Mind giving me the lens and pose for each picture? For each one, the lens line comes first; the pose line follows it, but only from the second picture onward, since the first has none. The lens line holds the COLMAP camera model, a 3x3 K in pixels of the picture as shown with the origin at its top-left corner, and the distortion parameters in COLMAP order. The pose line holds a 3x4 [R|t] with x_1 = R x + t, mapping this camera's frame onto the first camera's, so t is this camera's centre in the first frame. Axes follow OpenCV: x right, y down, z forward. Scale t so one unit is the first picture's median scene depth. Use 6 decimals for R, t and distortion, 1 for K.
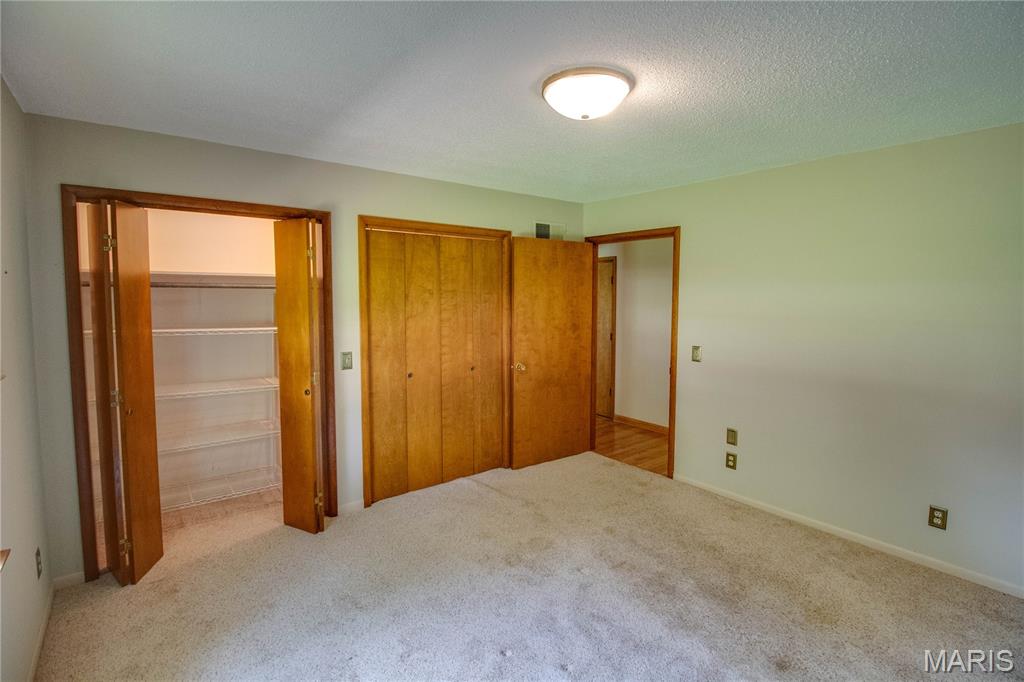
lens RADIAL K [[489.2, 0, 529.7], [0, 489.2, 322.9], [0, 0, 1]] dist [-0.017301, -0.004974]
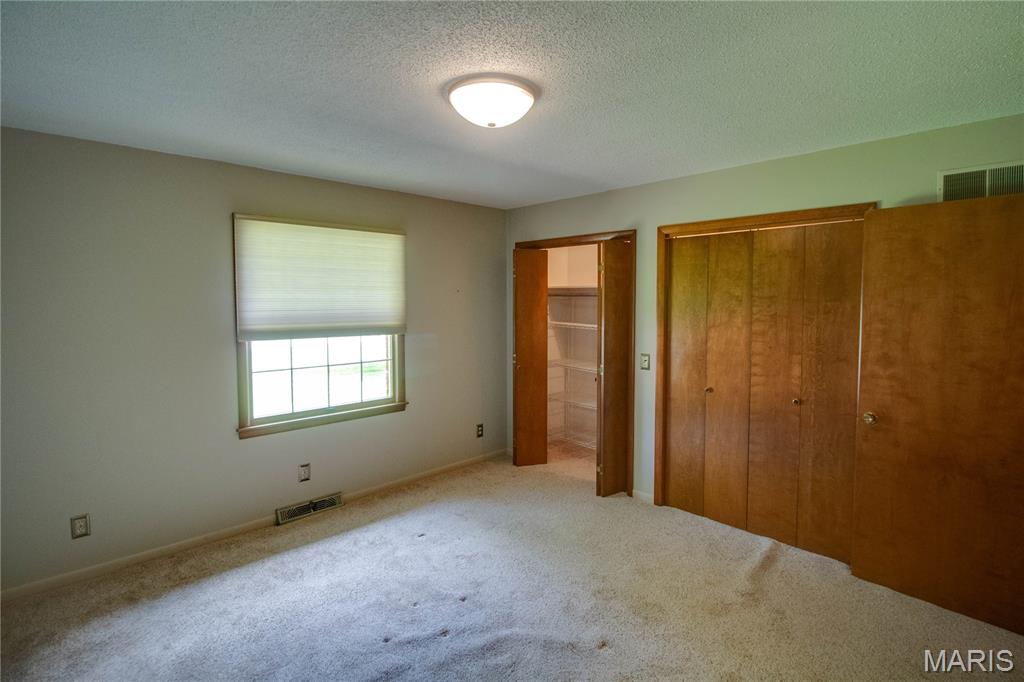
lens RADIAL K [[489.2, 0, 508.6], [0, 489.2, 325.0], [0, 0, 1]] dist [-0.017301, -0.004974]
pose [[0.068869, 0.048817, -0.996431, 0.612079], [-0.059568, 0.997221, 0.044738, -0.031518], [0.995846, 0.056274, 0.071586, 0.538025]]
